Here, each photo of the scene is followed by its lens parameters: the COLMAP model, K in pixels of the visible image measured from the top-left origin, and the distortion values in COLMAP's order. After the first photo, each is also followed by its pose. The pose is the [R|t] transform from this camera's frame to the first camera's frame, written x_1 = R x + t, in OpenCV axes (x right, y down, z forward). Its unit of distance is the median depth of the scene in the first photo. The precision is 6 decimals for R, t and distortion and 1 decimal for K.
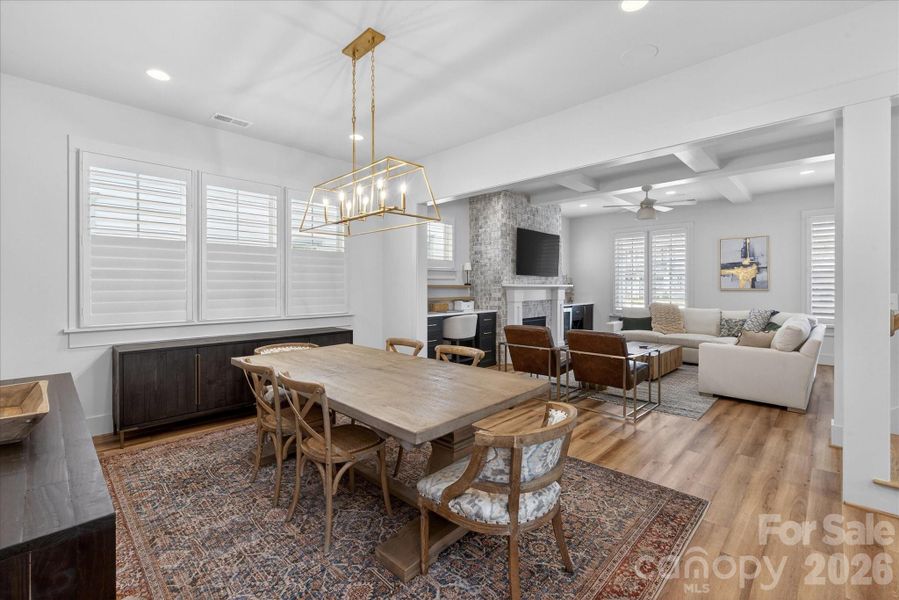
lens RADIAL K [[392.8, 0, 451.4], [0, 392.8, 293.6], [0, 0, 1]] dist [-0.002089, -0.000121]
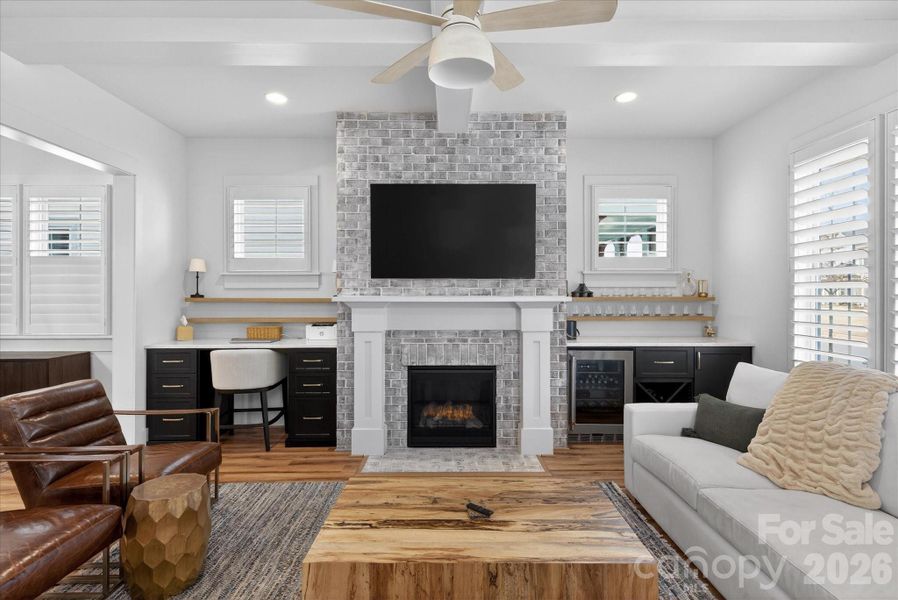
lens RADIAL K [[437.2, 0, 460.3], [0, 437.2, 291.1], [0, 0, 1]] dist [0.001231, 0.000060]
pose [[0.702977, -0.002882, -0.711206, 0.619671], [-0.011219, 0.999822, -0.015141, -0.022814], [0.711124, 0.018623, 0.702820, 0.663955]]
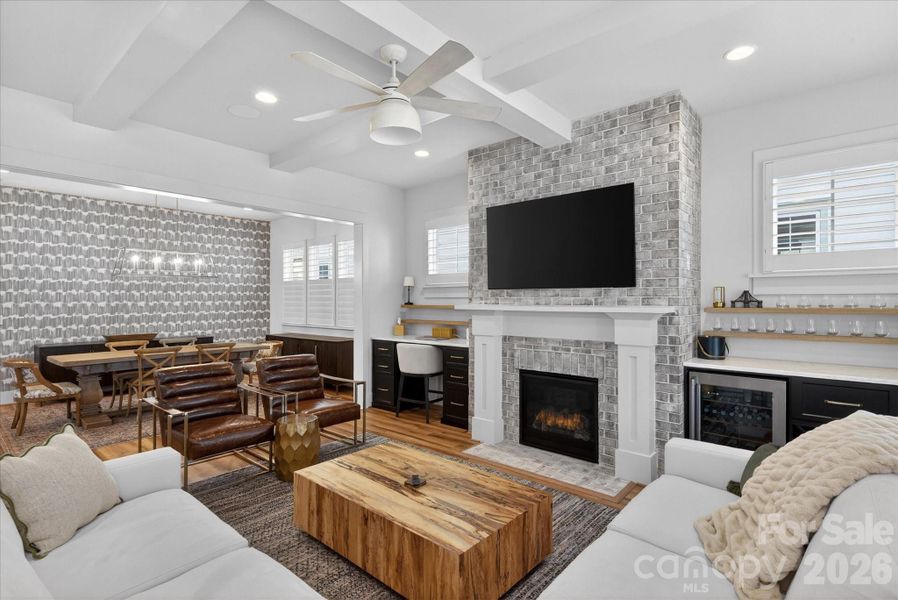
lens RADIAL K [[437.7, 0, 452.3], [0, 437.7, 297.6], [0, 0, 1]] dist [0.000152, -0.000219]
pose [[0.059419, -0.001653, -0.998232, 0.776366], [-0.012207, 0.999923, -0.002382, -0.032092], [0.998158, 0.012327, 0.059394, 0.876403]]
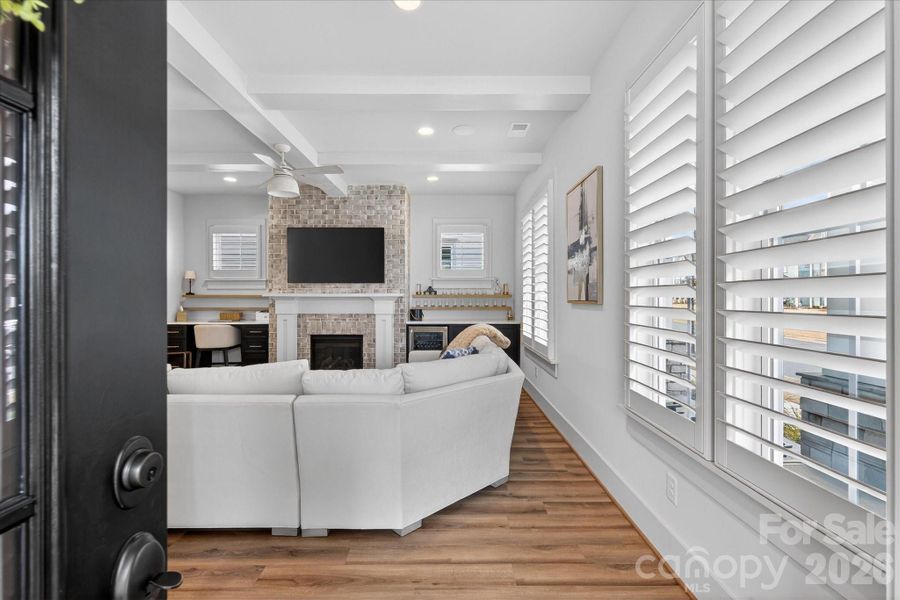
lens RADIAL K [[393.2, 0, 452.0], [0, 393.2, 293.6], [0, 0, 1]] dist [-0.002089, -0.000121]
pose [[0.698579, -0.002161, -0.715530, 0.990016], [-0.011602, 0.999830, -0.014347, -0.015505], [0.715439, 0.018324, 0.698435, 0.634930]]
